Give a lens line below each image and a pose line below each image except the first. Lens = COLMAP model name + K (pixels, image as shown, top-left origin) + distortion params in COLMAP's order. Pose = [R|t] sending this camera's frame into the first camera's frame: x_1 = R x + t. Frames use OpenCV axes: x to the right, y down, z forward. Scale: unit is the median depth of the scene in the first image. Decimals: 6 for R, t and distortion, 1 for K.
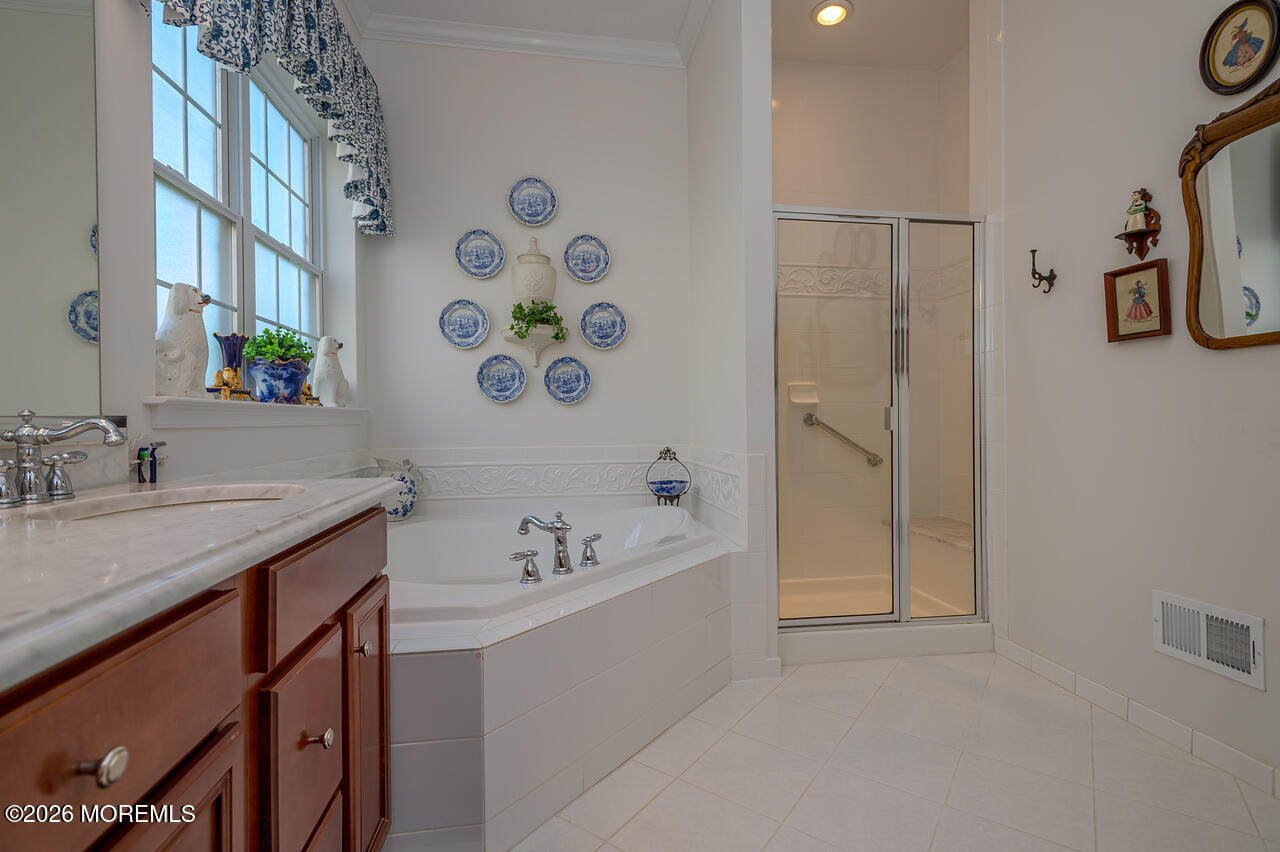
lens RADIAL K [[592.9, 0, 639.4], [0, 592.9, 422.2], [0, 0, 1]] dist [0.016437, -0.006761]
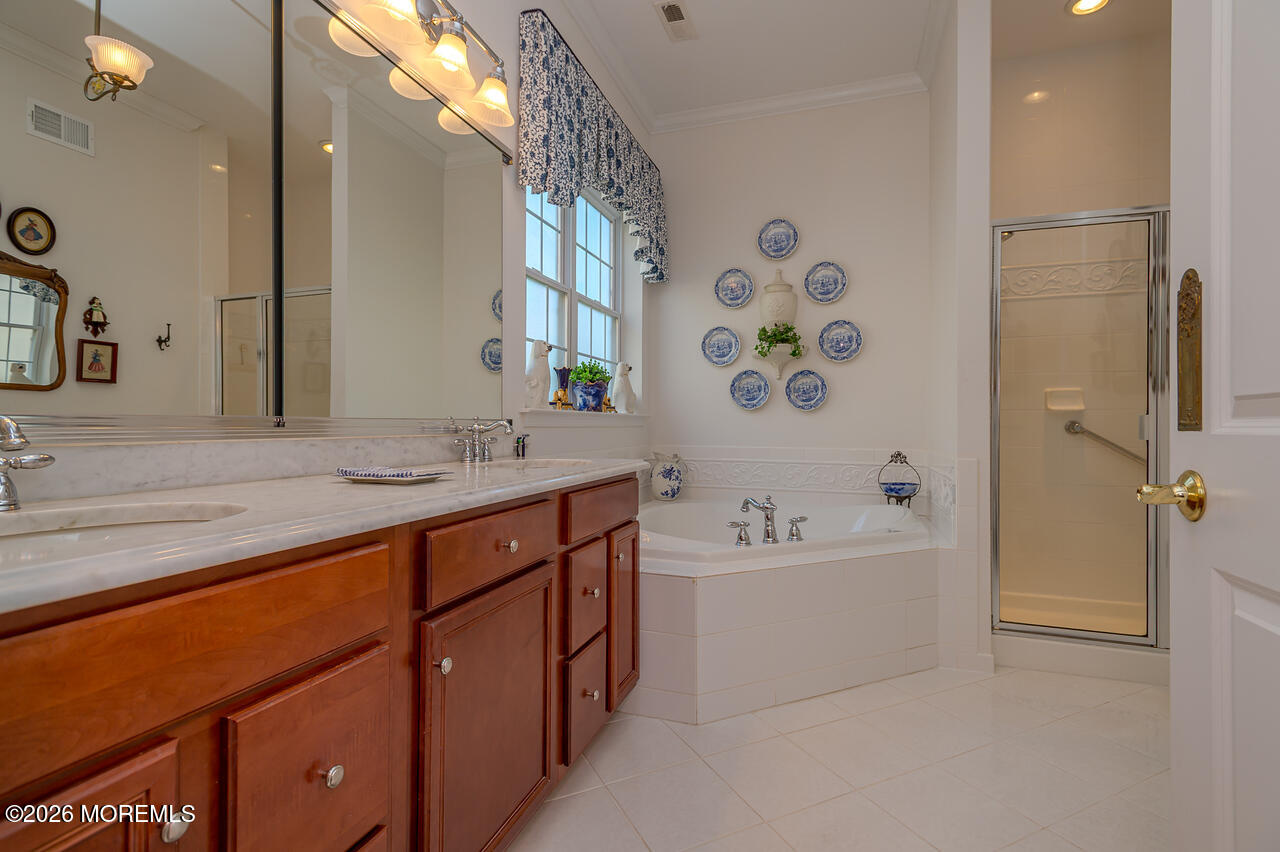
lens RADIAL K [[592.9, 0, 639.4], [0, 592.9, 422.2], [0, 0, 1]] dist [0.016437, -0.006761]
pose [[0.884542, 0.009607, -0.466362, 0.157074], [-0.013161, 0.999904, -0.004365, 0.000528], [0.466275, 0.009999, 0.884583, -0.200695]]
